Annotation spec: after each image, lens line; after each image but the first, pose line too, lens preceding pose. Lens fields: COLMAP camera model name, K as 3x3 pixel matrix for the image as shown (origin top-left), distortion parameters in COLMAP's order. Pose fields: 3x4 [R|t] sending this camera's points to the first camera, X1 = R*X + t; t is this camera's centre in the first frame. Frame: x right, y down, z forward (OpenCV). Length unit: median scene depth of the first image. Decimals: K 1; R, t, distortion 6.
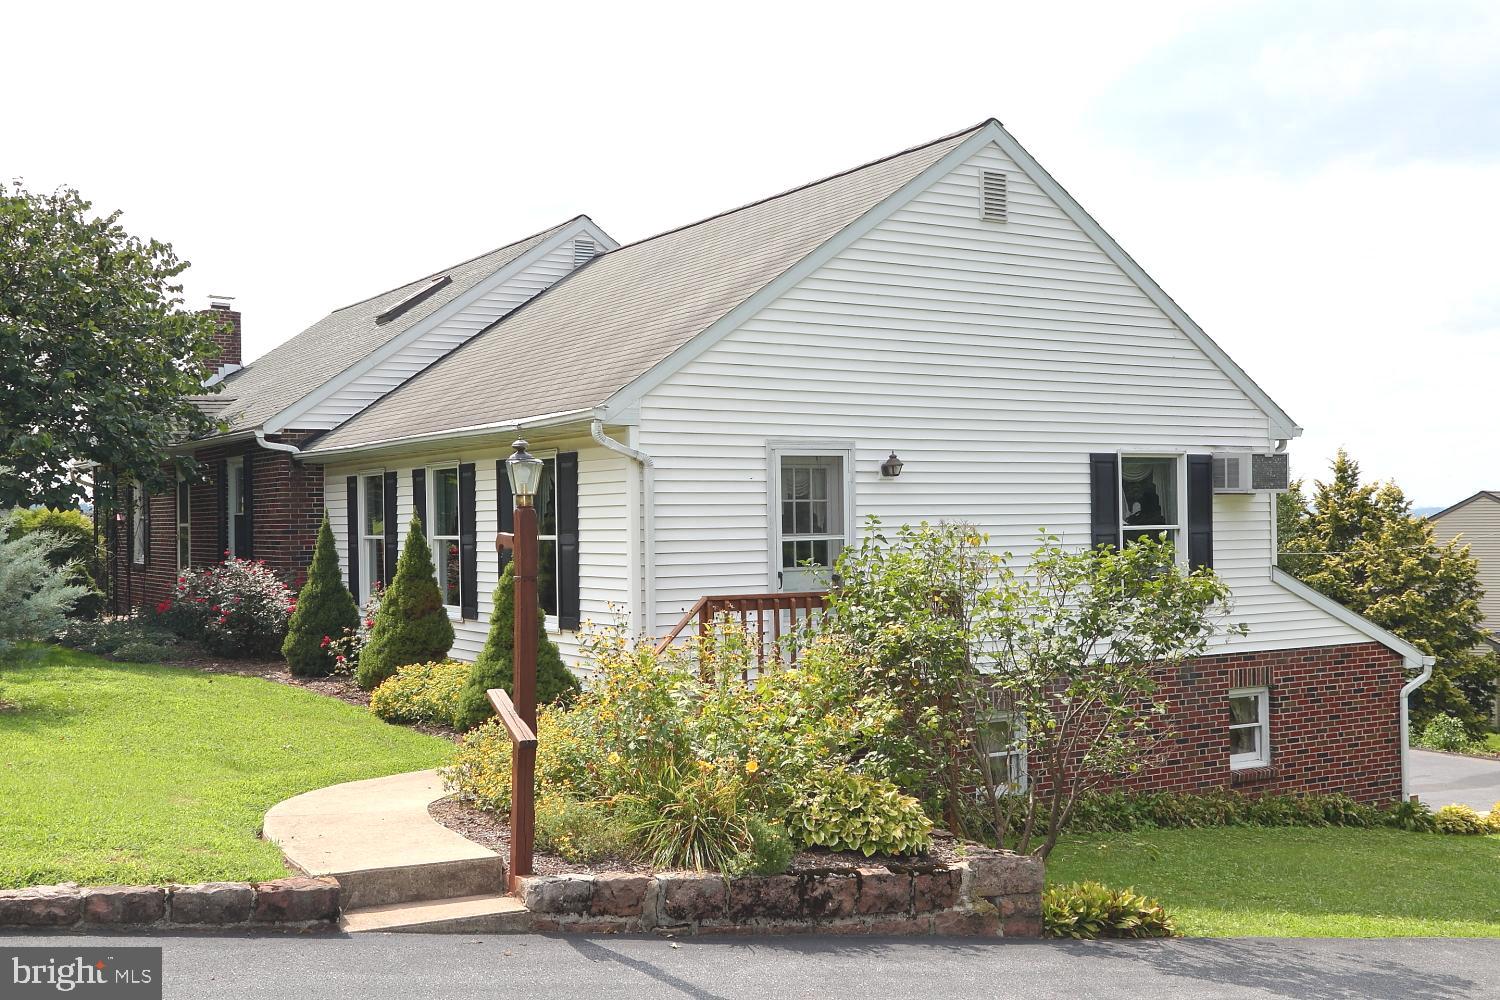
lens RADIAL K [[1466.1, 0, 750.0], [0, 1466.1, 500.0], [0, 0, 1]] dist [-0.118440, 0.520130]
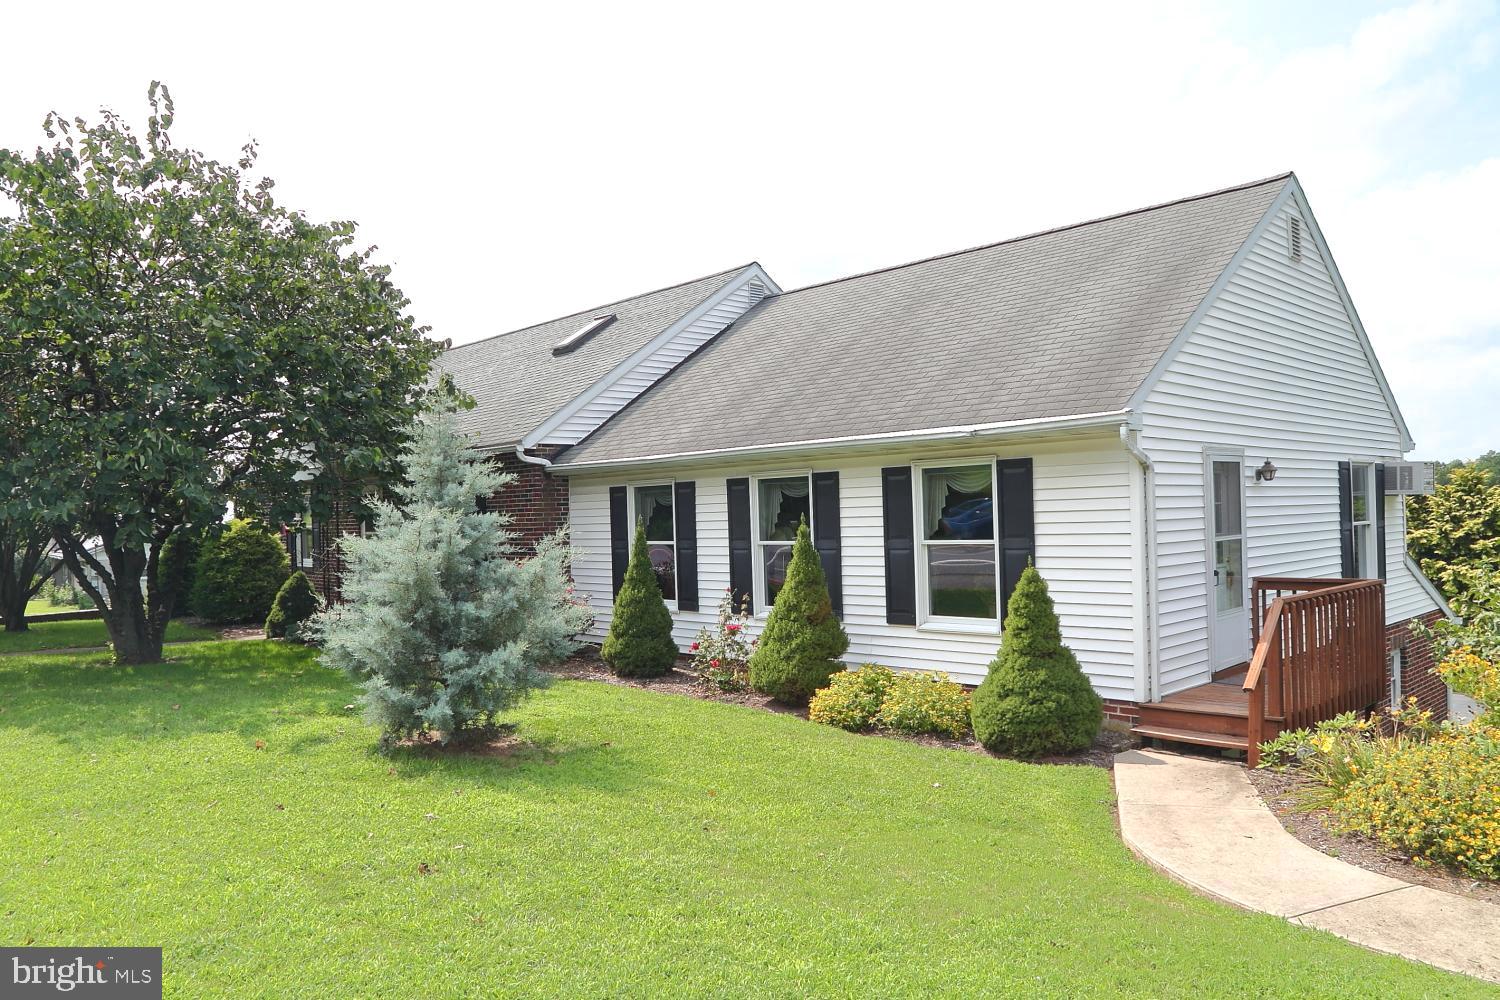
lens RADIAL K [[1025.6, 0, 751.2], [0, 1025.6, 507.2], [0, 0, 1]] dist [-0.125987, 0.077151]
pose [[0.986092, -0.011056, 0.165834, -0.293409], [0.010962, 0.999939, 0.001483, -0.001073], [-0.165840, 0.000355, 0.986153, 0.227965]]
